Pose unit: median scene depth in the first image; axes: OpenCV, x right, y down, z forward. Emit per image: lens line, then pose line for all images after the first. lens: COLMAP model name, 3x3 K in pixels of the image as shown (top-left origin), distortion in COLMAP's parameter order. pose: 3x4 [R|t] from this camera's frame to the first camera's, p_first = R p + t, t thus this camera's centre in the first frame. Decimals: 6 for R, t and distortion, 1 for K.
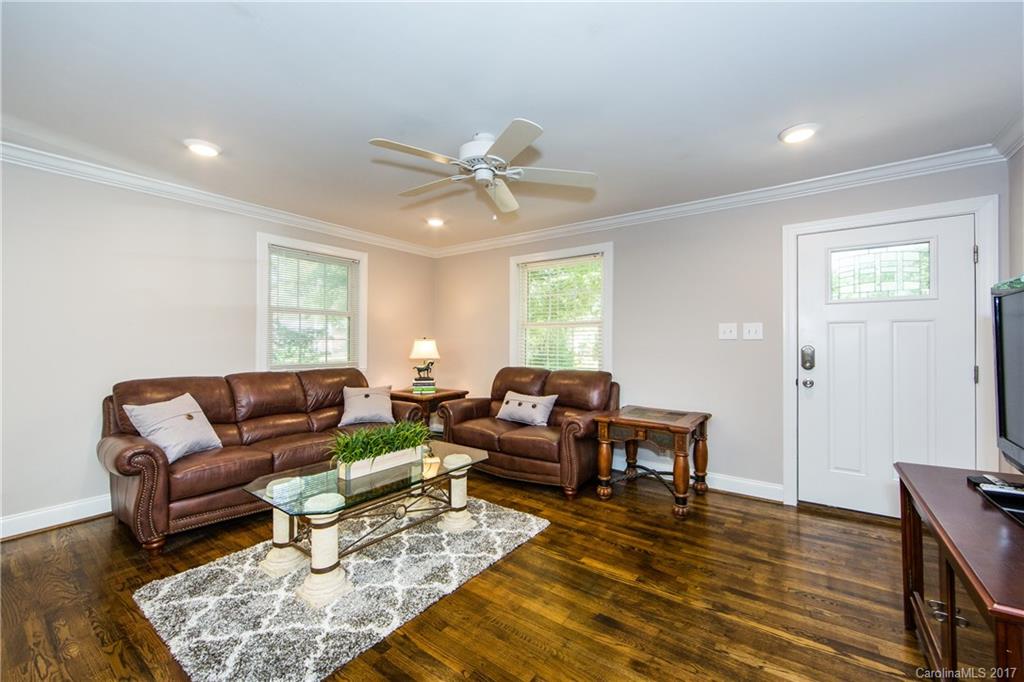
lens RADIAL K [[409.2, 0, 523.8], [0, 409.2, 338.0], [0, 0, 1]] dist [-0.001967, -0.000249]
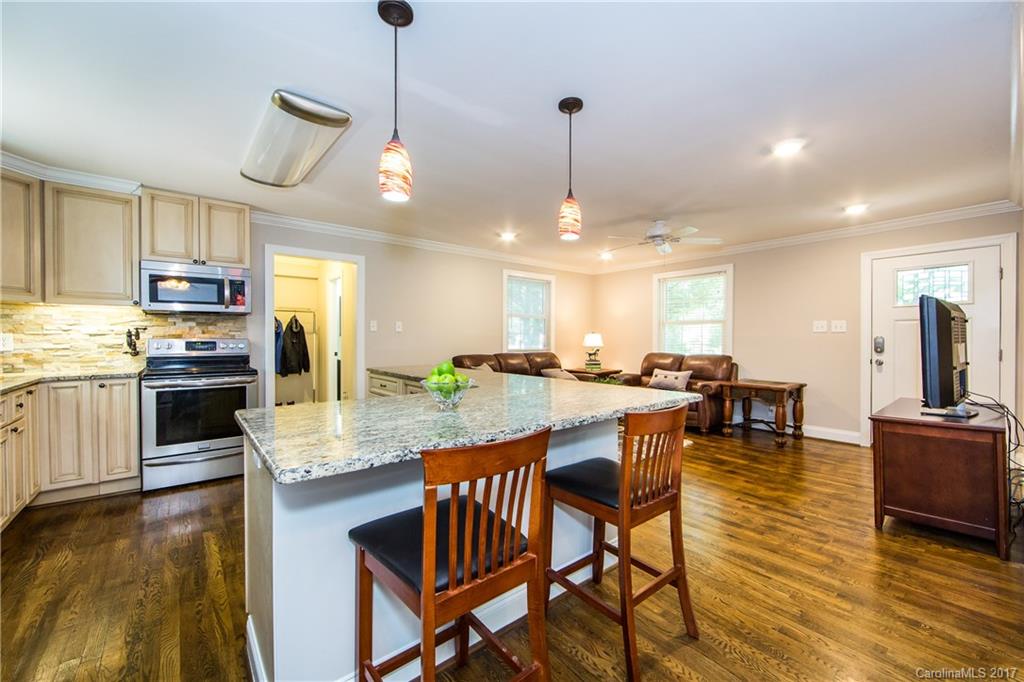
lens RADIAL K [[416.8, 0, 526.0], [0, 416.8, 339.9], [0, 0, 1]] dist [-0.008213, -0.000099]
pose [[0.971424, -0.001231, -0.237349, -0.170654], [0.004868, 0.999880, 0.014735, 0.003307], [0.237302, -0.015469, 0.971313, -0.708662]]
